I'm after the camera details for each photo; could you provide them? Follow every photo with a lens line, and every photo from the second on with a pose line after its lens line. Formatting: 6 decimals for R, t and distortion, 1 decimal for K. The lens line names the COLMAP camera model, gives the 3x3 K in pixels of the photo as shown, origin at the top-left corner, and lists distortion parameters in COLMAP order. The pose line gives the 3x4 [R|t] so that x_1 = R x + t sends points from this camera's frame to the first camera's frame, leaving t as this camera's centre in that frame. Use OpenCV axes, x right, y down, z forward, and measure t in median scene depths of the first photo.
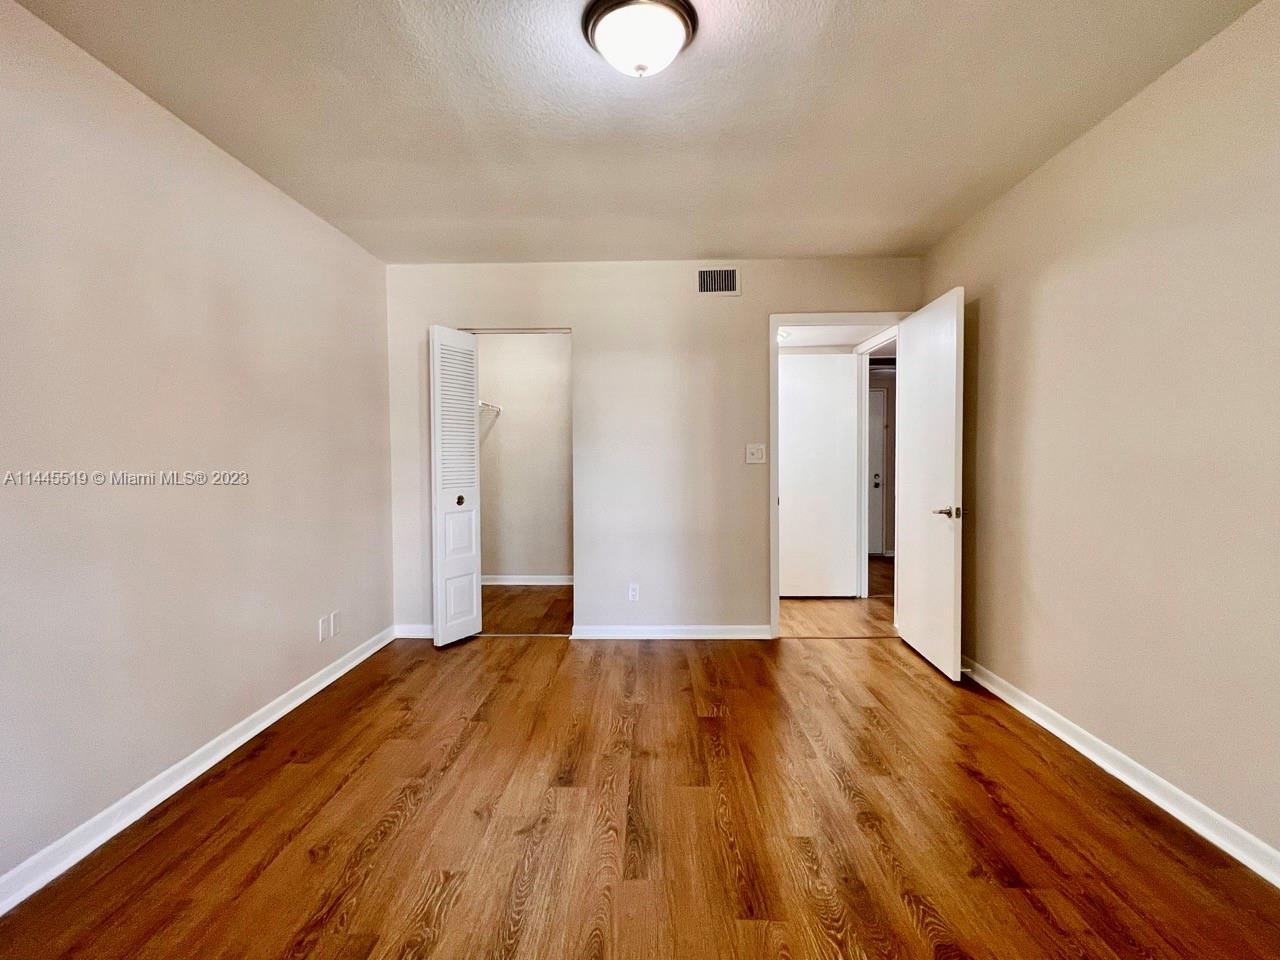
lens RADIAL K [[574.0, 0, 642.8], [0, 574.0, 476.8], [0, 0, 1]] dist [-0.025970, -0.000233]
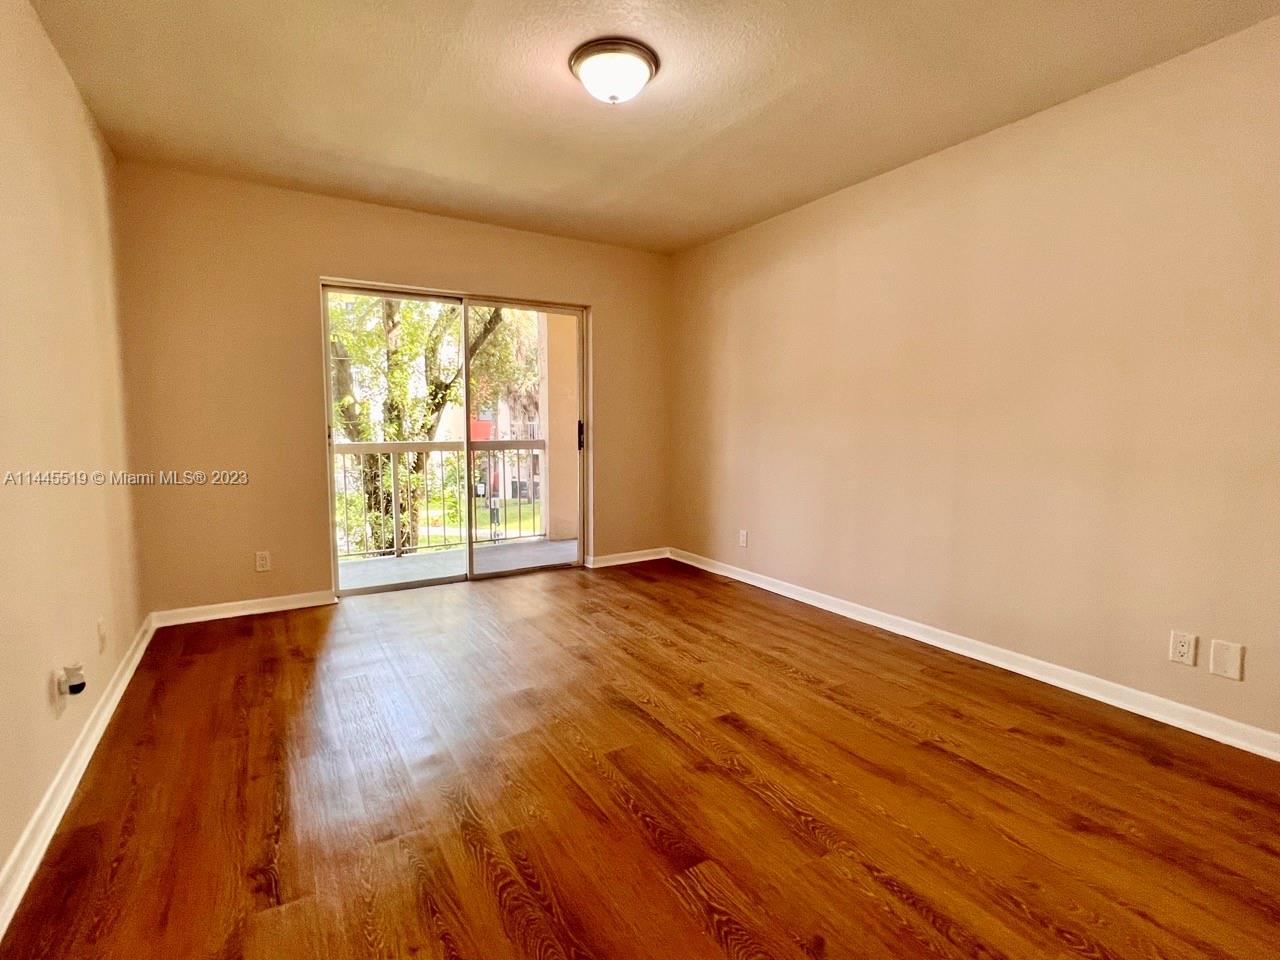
lens RADIAL K [[606.1, 0, 638.8], [0, 606.1, 475.4], [0, 0, 1]] dist [0.001696, 0.000096]
pose [[-0.833157, 0.060583, -0.549708, 0.541248], [-0.010474, 0.992075, 0.125209, -0.043917], [0.552937, 0.110077, -0.825920, 1.643066]]
